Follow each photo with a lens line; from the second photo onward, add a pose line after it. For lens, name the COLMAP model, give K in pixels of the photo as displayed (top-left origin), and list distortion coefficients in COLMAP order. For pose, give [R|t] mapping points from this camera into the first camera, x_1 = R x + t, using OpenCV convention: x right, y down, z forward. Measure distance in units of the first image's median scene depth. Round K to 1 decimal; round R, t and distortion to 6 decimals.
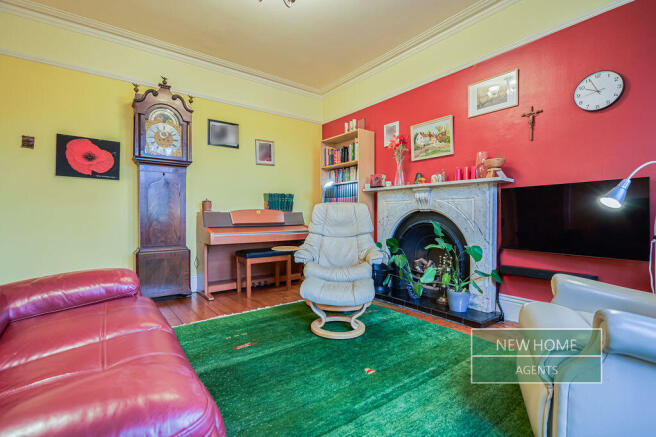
lens RADIAL K [[308.2, 0, 321.3], [0, 308.2, 210.3], [0, 0, 1]] dist [-0.002634, -0.000235]
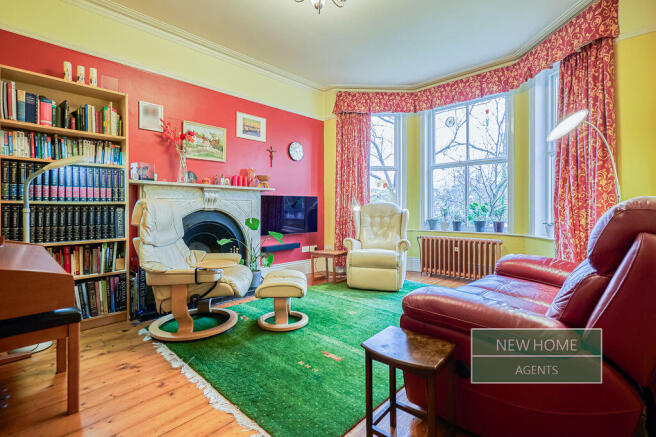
lens RADIAL K [[308.2, 0, 321.3], [0, 308.2, 210.3], [0, 0, 1]] dist [-0.002634, -0.000235]
pose [[-0.151346, -0.003476, 0.988475, -0.752580], [-0.012263, 0.999923, 0.001638, -0.003716], [-0.988405, -0.011874, -0.151377, 0.763934]]
